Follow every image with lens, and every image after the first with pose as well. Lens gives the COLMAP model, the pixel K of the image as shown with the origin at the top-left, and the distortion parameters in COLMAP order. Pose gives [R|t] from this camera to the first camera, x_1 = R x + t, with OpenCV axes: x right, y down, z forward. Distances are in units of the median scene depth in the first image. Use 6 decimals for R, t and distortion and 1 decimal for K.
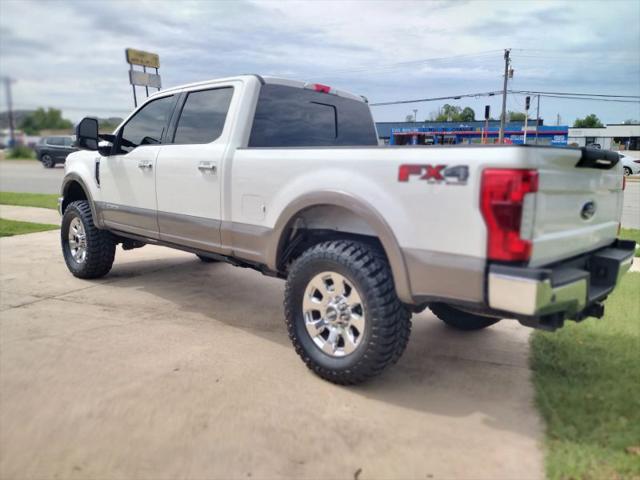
lens RADIAL K [[495.7, 0, 327.5], [0, 495.7, 230.7], [0, 0, 1]] dist [0.071149, -0.119387]
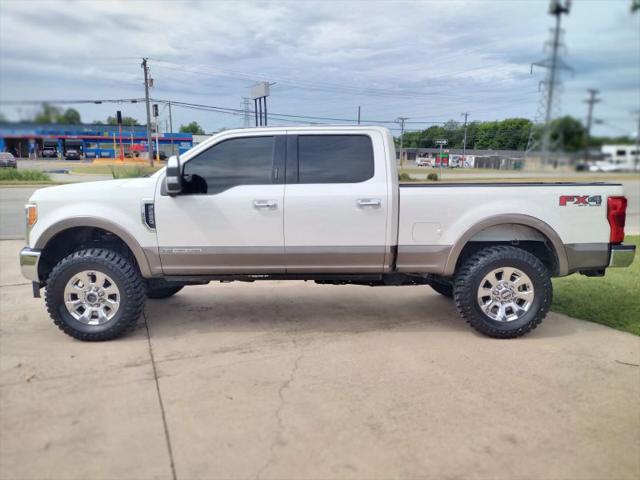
lens RADIAL K [[488.8, 0, 319.8], [0, 488.8, 241.5], [0, 0, 1]] dist [0.075071, -0.110481]
pose [[0.736839, -0.123953, 0.664608, -1.131388], [0.112534, 0.991822, 0.060216, -0.121162], [-0.666637, 0.030422, 0.744762, 0.198973]]
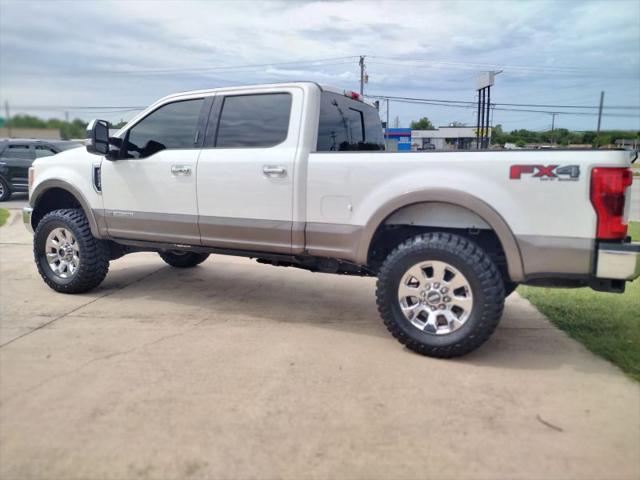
lens RADIAL K [[491.3, 0, 323.9], [0, 491.3, 233.5], [0, 0, 1]] dist [0.076583, -0.107665]
pose [[0.958911, -0.053532, 0.278611, -0.436133], [0.051640, 0.998566, 0.014132, -0.006602], [-0.278967, 0.000836, 0.960300, -0.011913]]
